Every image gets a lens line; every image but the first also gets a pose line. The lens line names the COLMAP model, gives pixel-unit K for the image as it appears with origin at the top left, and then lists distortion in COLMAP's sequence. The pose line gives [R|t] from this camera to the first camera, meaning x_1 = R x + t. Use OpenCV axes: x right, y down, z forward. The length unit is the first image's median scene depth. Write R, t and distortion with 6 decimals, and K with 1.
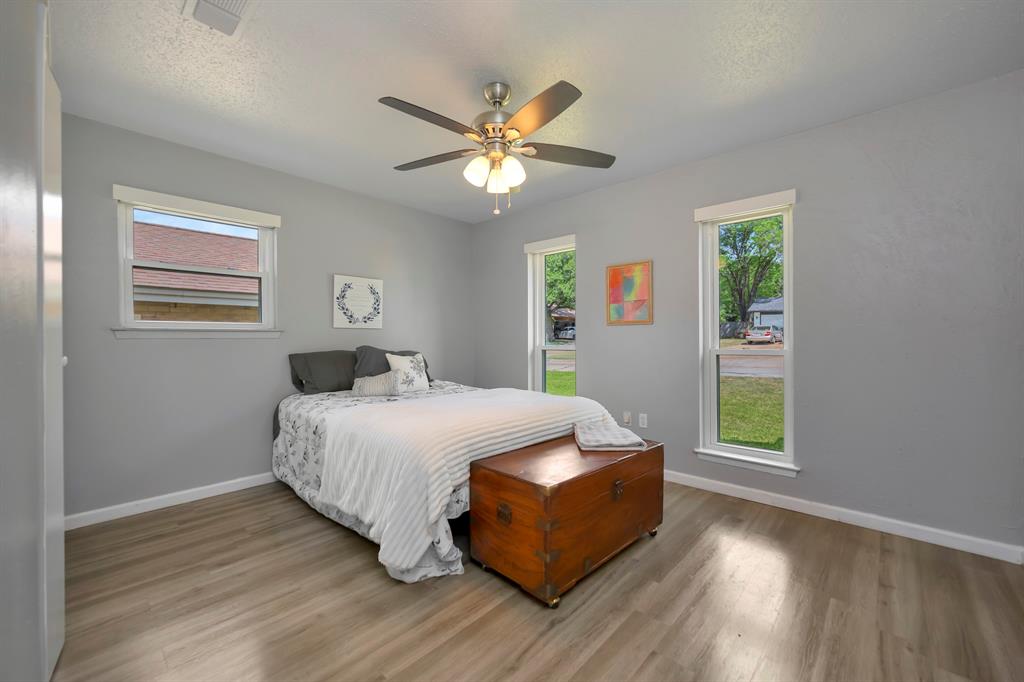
lens RADIAL K [[406.5, 0, 517.5], [0, 406.5, 337.9], [0, 0, 1]] dist [-0.003316, 0.000595]
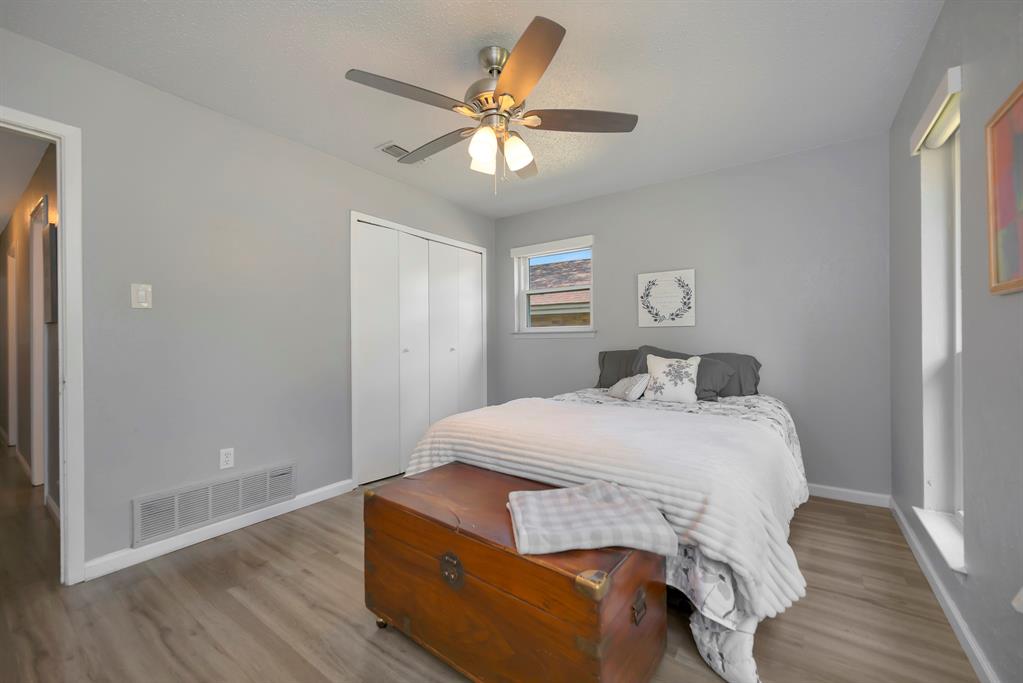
lens RADIAL K [[406.1, 0, 517.0], [0, 406.1, 338.8], [0, 0, 1]] dist [-0.003316, 0.000595]
pose [[0.130182, -0.001462, -0.991489, 0.502571], [0.009256, 0.999957, -0.000259, 0.001392], [0.991447, -0.009143, 0.130190, 0.566013]]
